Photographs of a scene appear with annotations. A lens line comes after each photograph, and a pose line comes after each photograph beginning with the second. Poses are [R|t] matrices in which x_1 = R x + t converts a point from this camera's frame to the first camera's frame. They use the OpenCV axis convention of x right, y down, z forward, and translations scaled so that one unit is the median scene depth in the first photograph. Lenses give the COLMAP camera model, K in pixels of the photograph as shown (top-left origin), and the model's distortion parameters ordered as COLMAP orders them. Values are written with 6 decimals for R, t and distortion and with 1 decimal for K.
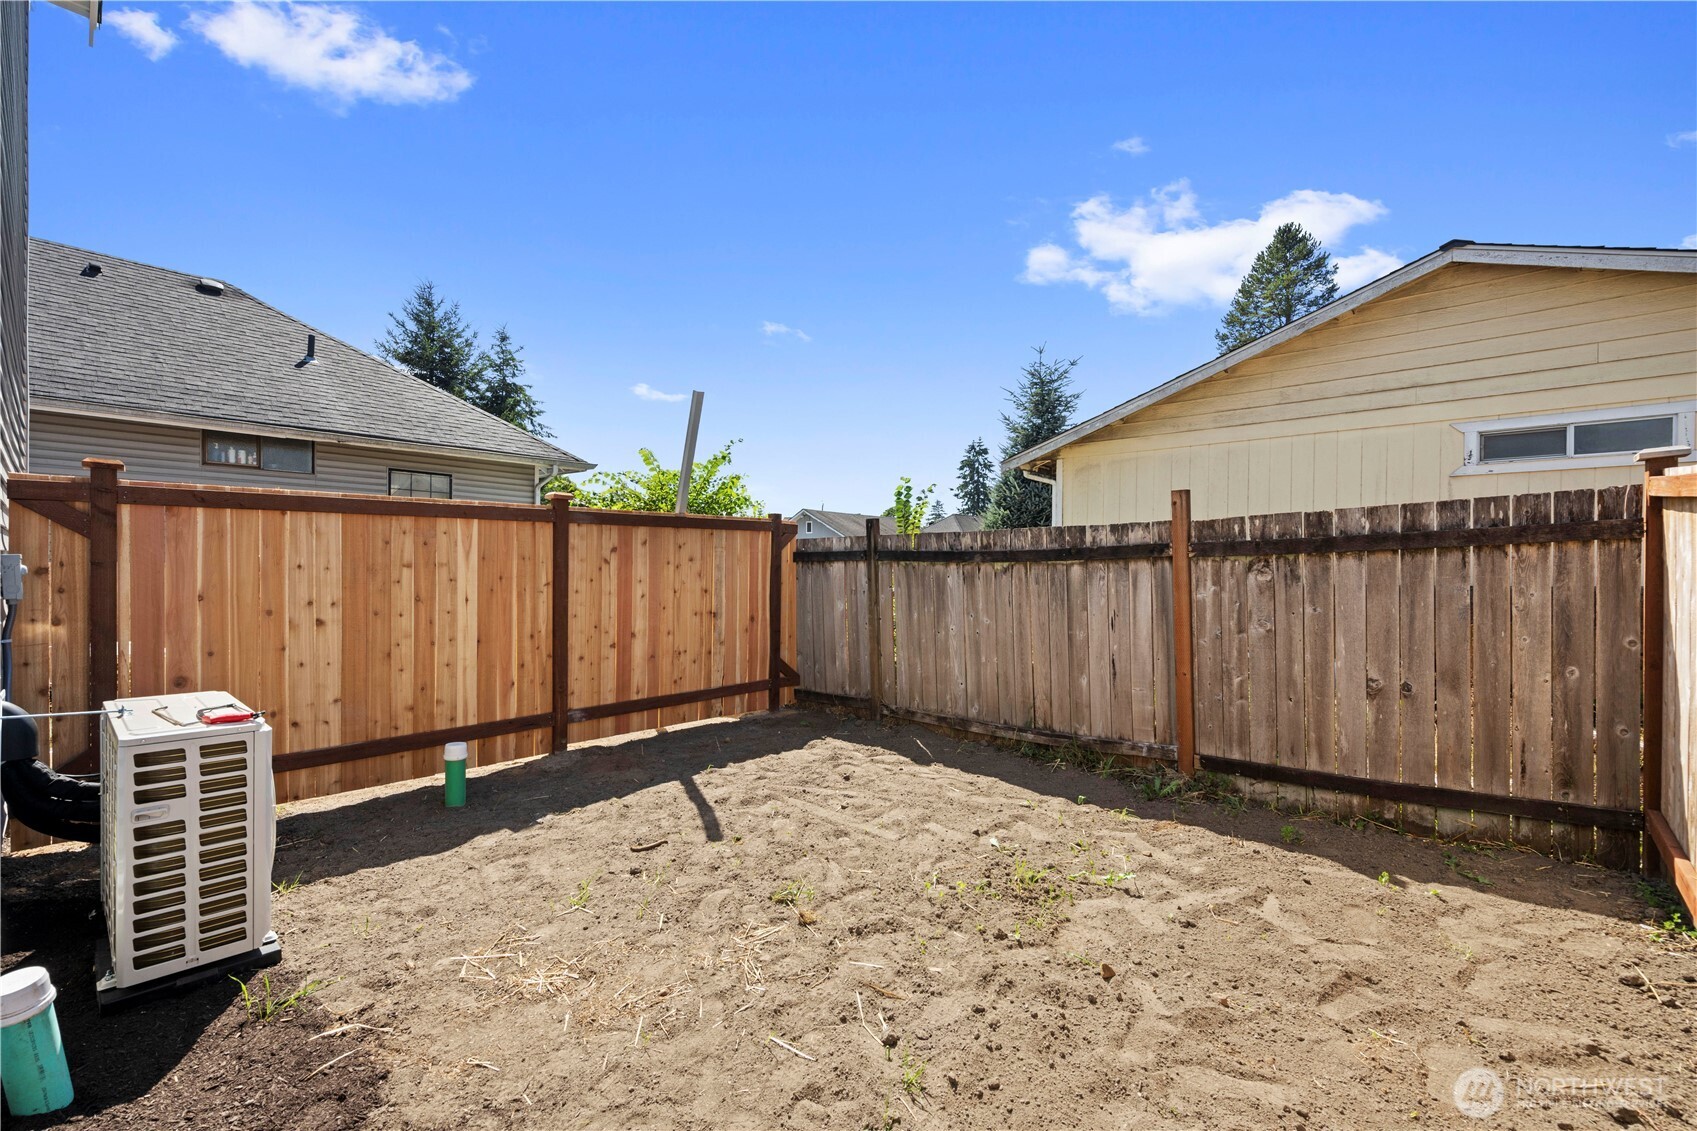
lens RADIAL K [[736.9, 0, 842.8], [0, 736.9, 559.2], [0, 0, 1]] dist [-0.001967, -0.000373]
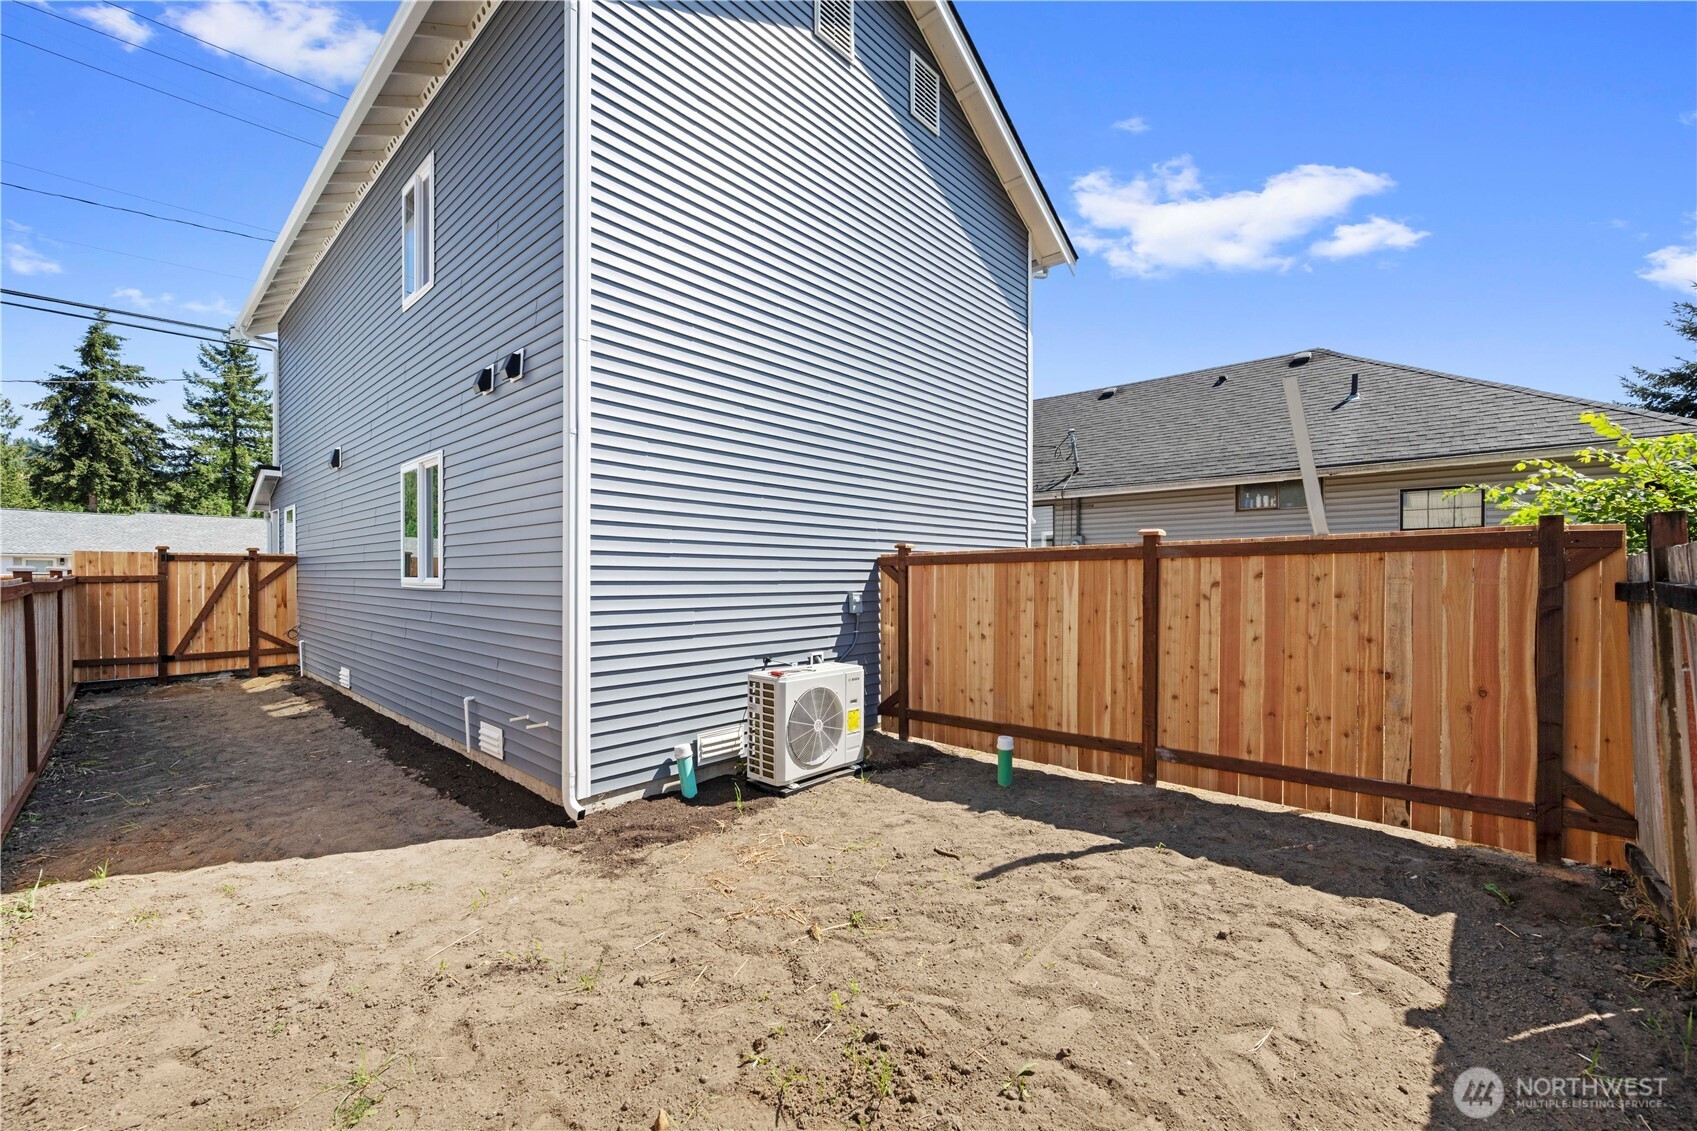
lens RADIAL K [[670.2, 0, 851.4], [0, 670.2, 564.7], [0, 0, 1]] dist [-0.000246, 0.000209]
pose [[-0.001683, -0.028791, -0.999584, 0.586529], [0.012662, 0.999505, -0.028810, -0.021682], [0.999918, -0.012706, -0.001317, 0.638127]]
